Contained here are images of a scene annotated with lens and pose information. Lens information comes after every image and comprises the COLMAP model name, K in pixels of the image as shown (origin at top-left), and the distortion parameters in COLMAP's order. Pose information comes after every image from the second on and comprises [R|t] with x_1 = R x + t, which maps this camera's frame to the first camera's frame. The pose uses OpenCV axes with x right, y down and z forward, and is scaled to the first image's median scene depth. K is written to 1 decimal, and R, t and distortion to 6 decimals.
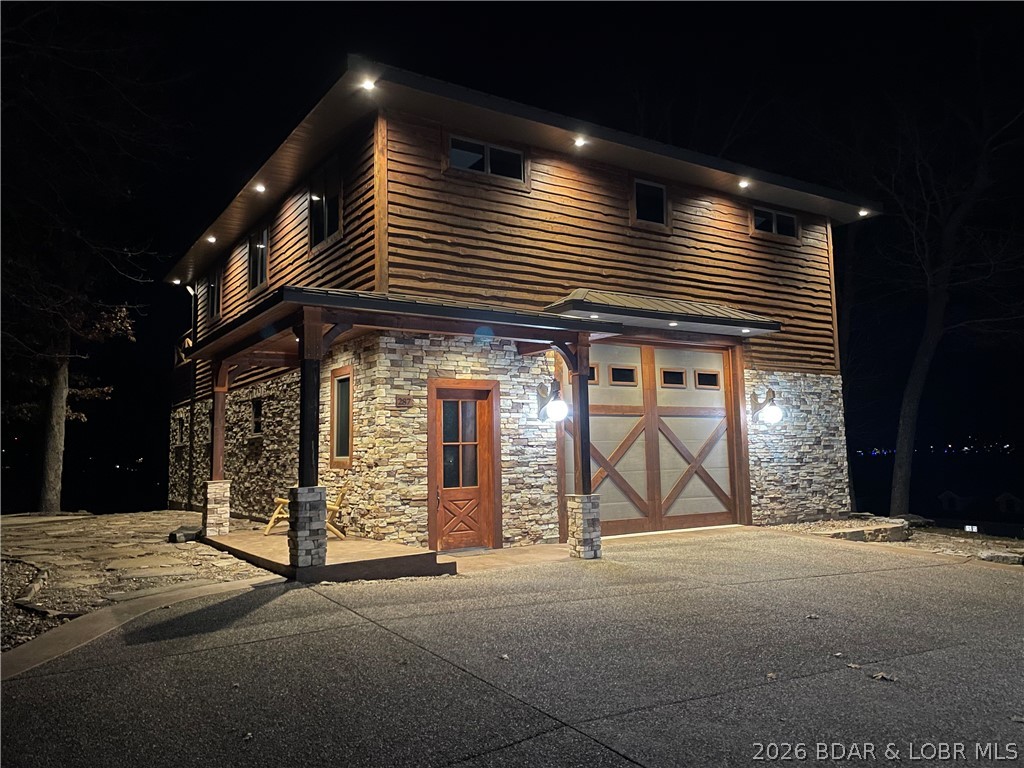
lens RADIAL K [[761.4, 0, 512.7], [0, 761.4, 365.0], [0, 0, 1]] dist [0.077739, -0.000914]
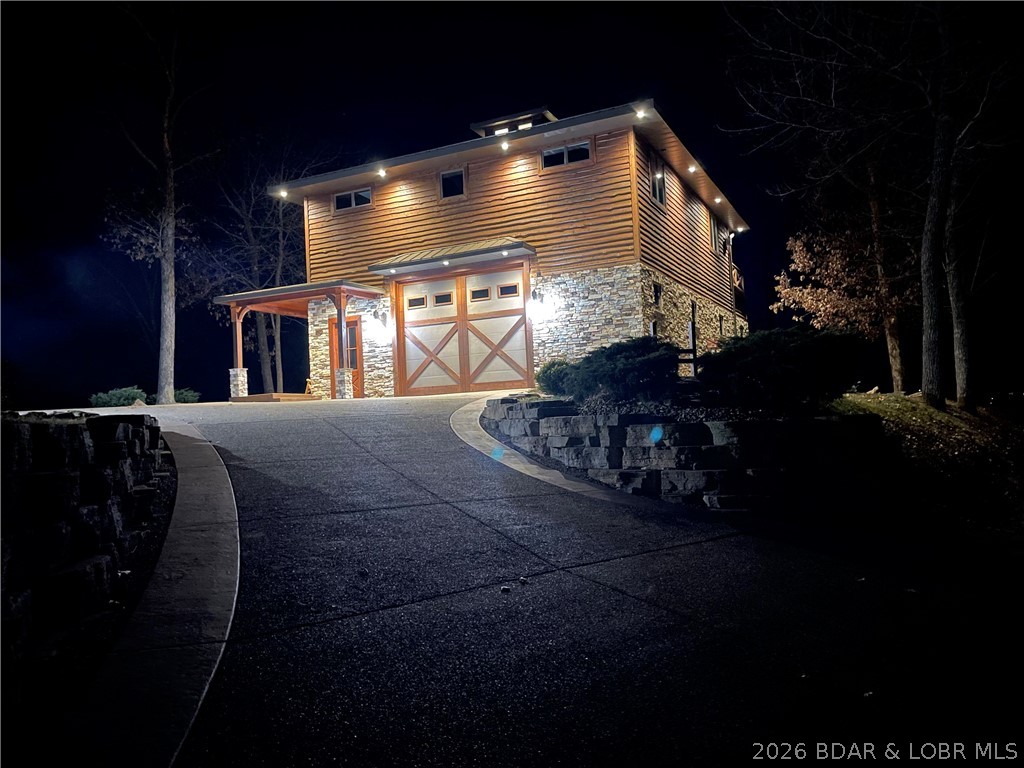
lens RADIAL K [[771.2, 0, 512.0], [0, 771.2, 384.0], [0, 0, 1]] dist [0.085853, -0.000039]
pose [[0.514210, -0.046631, -0.856396, 1.586279], [0.136219, 0.990287, 0.027869, 0.163672], [0.846778, -0.130988, 0.515567, 0.245862]]
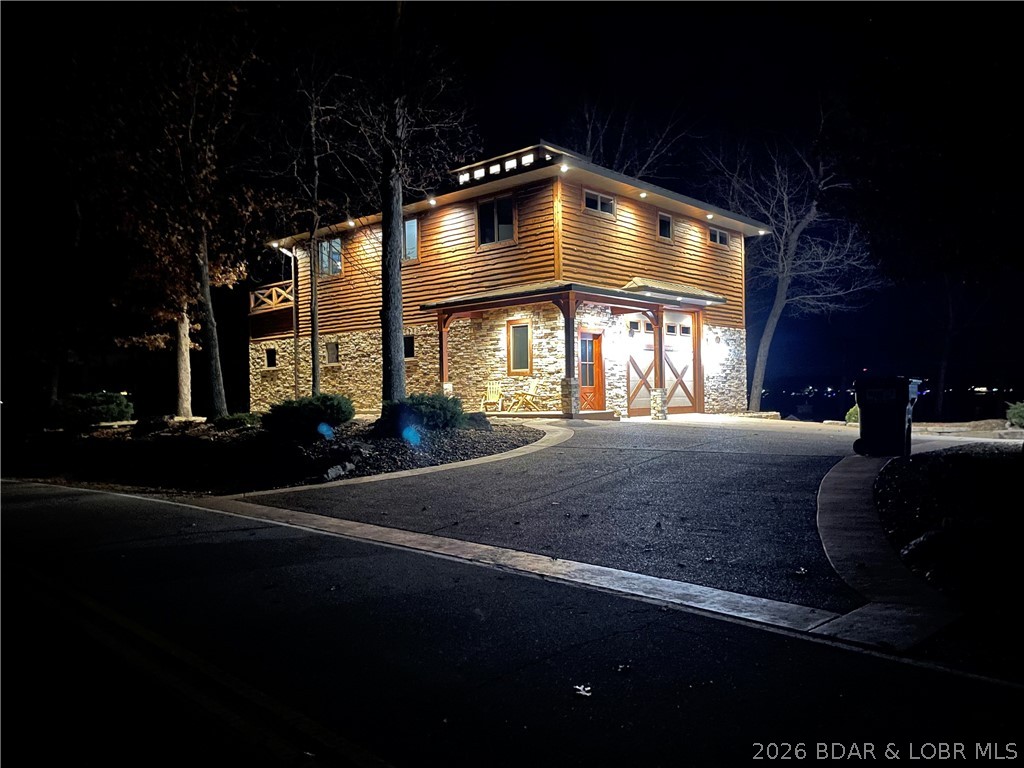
lens RADIAL K [[771.2, 0, 512.0], [0, 771.2, 384.0], [0, 0, 1]] dist [0.085853, -0.000039]
pose [[0.968251, 0.006586, 0.249895, -0.591849], [-0.030458, 0.995313, 0.091779, -0.009586], [-0.248119, -0.096476, 0.963913, -0.630839]]
